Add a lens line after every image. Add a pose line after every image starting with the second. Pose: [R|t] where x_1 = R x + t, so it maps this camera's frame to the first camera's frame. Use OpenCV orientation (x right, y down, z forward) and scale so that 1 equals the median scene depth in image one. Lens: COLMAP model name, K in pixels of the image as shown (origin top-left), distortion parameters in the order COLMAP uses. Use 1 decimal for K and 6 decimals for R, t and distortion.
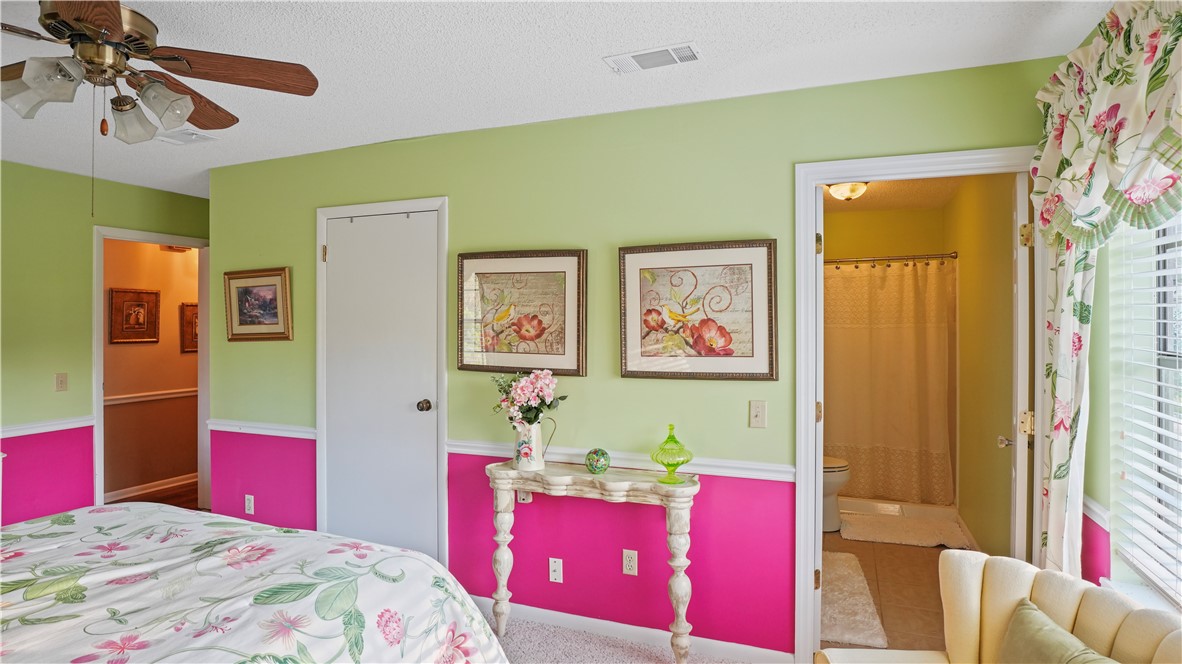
lens RADIAL K [[633.9, 0, 589.4], [0, 633.9, 322.0], [0, 0, 1]] dist [-0.032045, 0.006052]
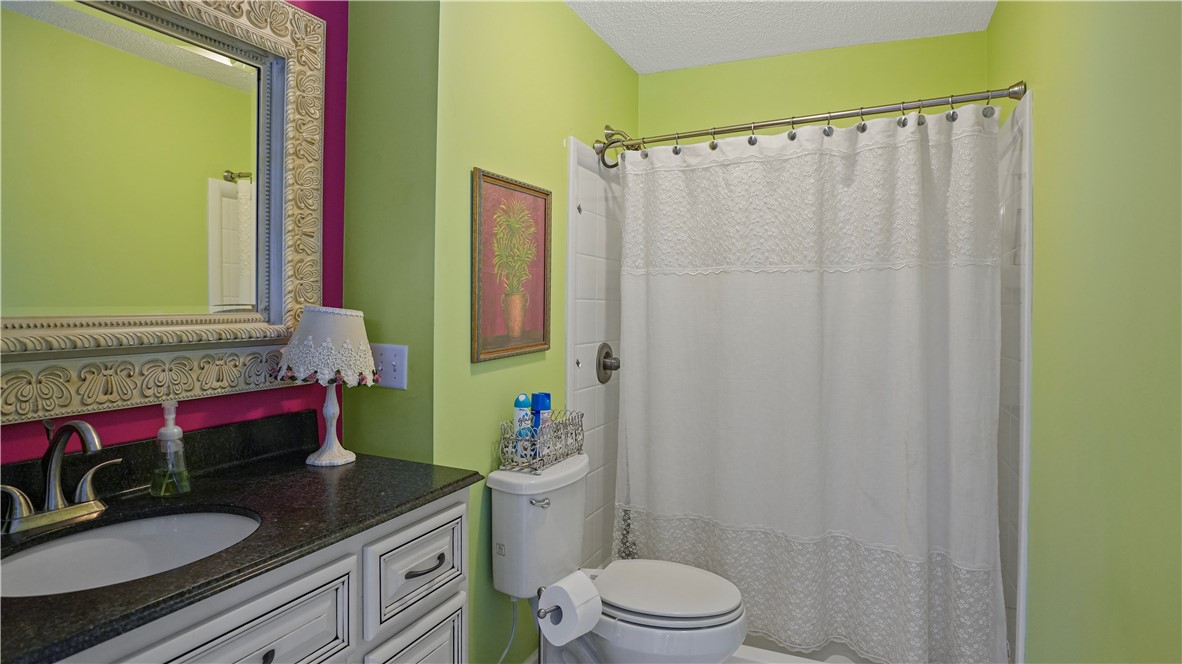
lens RADIAL K [[633.9, 0, 592.5], [0, 633.9, 308.8], [0, 0, 1]] dist [-0.032045, 0.006052]
pose [[0.998892, 0.012017, -0.045496, 0.312435], [-0.012004, 0.999928, 0.000561, 0.038251], [0.045499, -0.000015, 0.998964, 0.559638]]
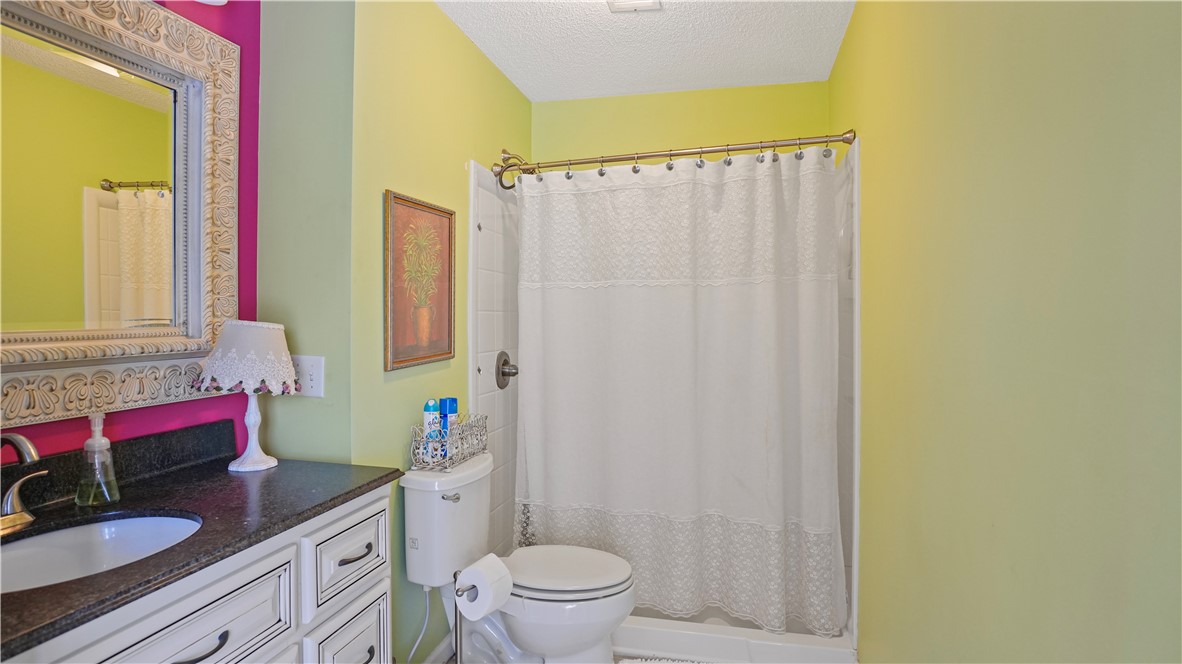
lens RADIAL K [[633.9, 0, 586.5], [0, 633.9, 320.6], [0, 0, 1]] dist [-0.032045, 0.006052]
pose [[0.991312, 0.001793, 0.131518, 0.297638], [-0.002079, 0.999996, 0.002036, 0.038085], [-0.131514, -0.002292, 0.991312, 0.512625]]
